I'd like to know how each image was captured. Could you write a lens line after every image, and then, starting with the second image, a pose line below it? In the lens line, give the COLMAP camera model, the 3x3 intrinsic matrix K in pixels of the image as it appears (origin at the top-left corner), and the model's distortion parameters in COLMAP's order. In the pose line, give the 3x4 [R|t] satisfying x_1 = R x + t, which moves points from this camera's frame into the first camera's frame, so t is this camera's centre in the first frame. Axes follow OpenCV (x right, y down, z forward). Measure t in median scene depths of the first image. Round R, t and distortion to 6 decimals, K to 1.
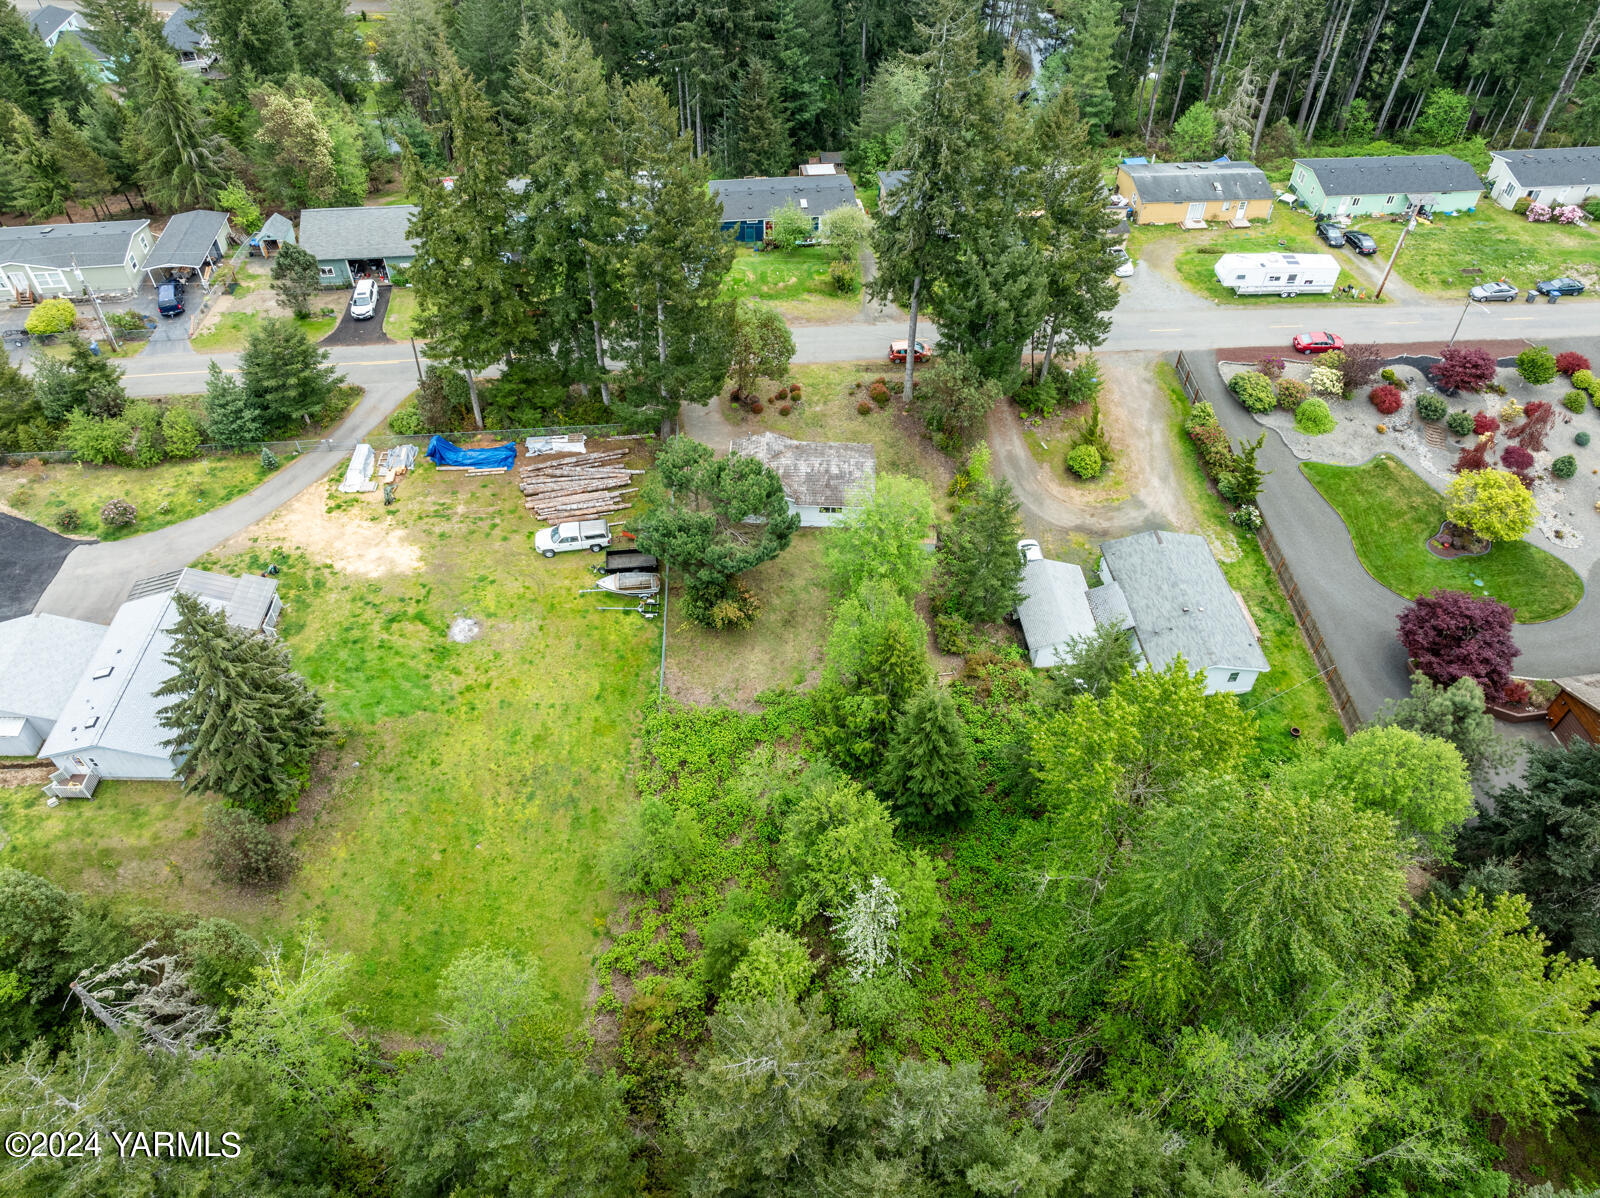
lens RADIAL K [[1077.0, 0, 803.2], [0, 1077.0, 566.4], [0, 0, 1]] dist [-0.033250, 0.004398]
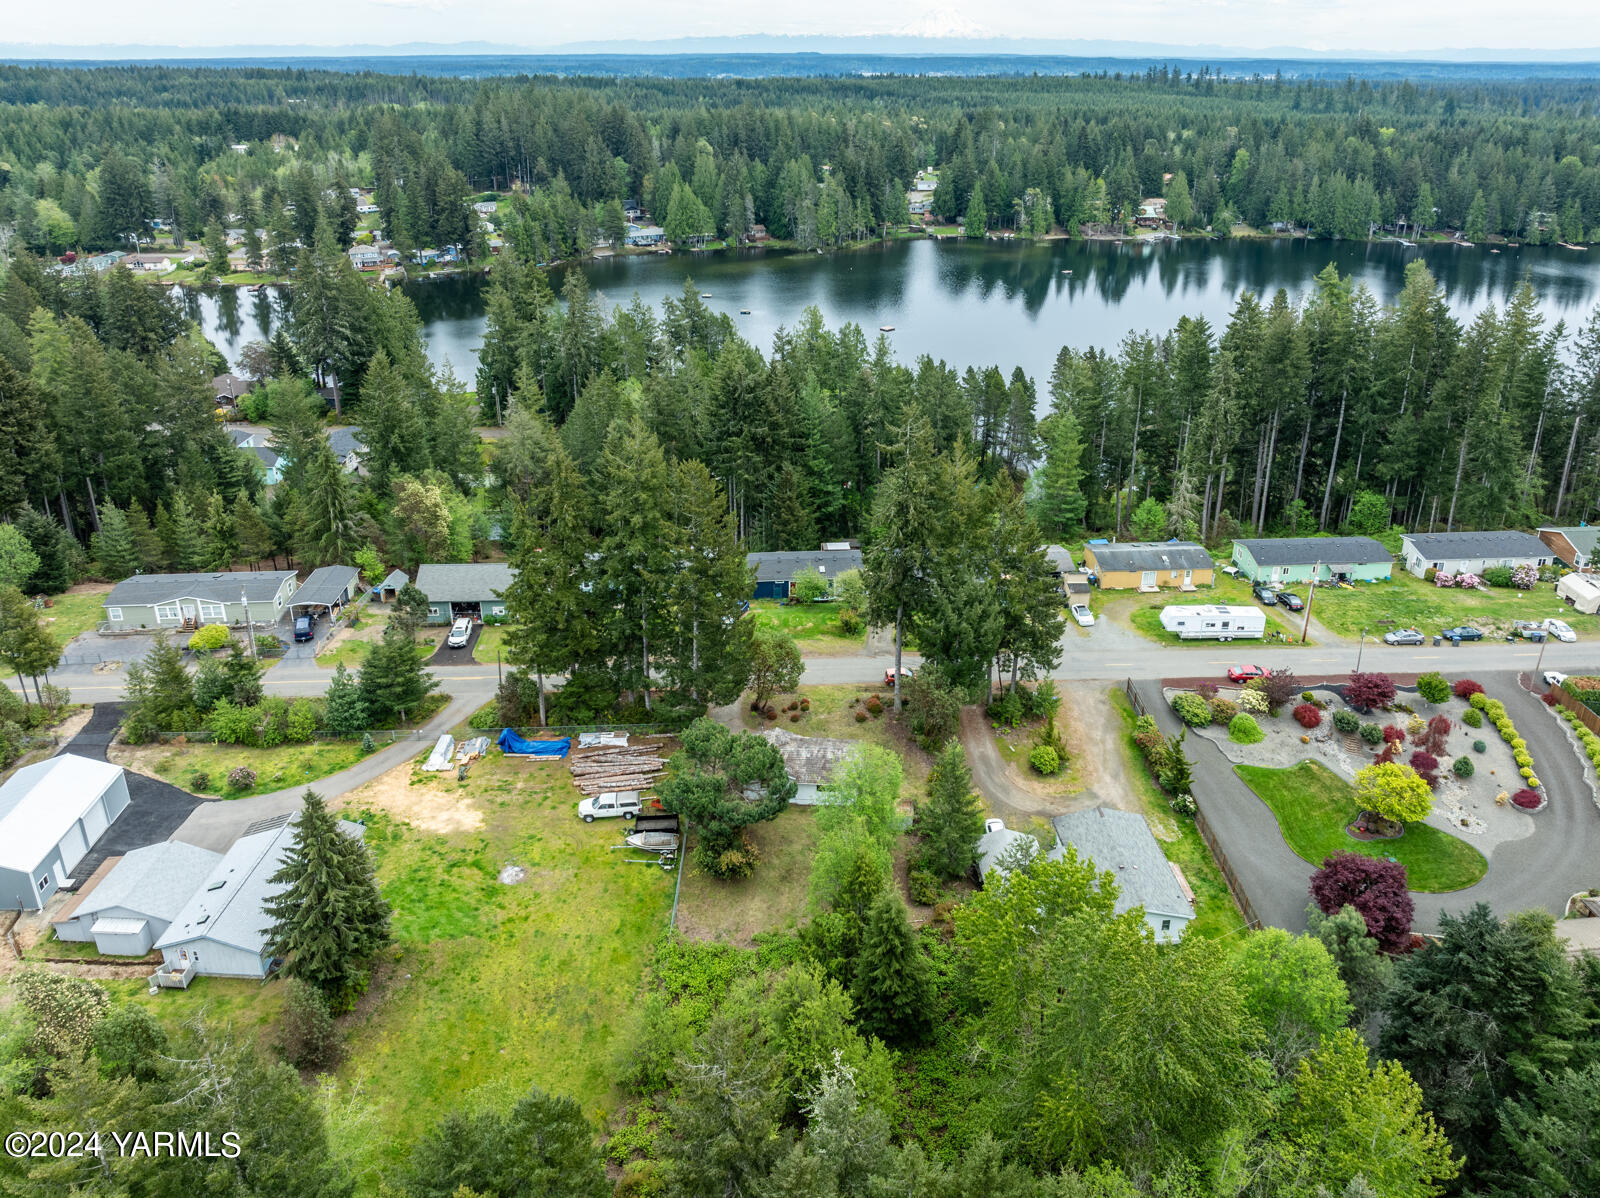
lens RADIAL K [[1077.0, 0, 807.5], [0, 1077.0, 507.8], [0, 0, 1]] dist [-0.033250, 0.004398]
pose [[0.998916, 0.007588, -0.045935, 0.054602], [-0.026036, 0.908979, -0.416028, 0.152188], [0.038597, 0.416773, 0.908191, -0.203378]]
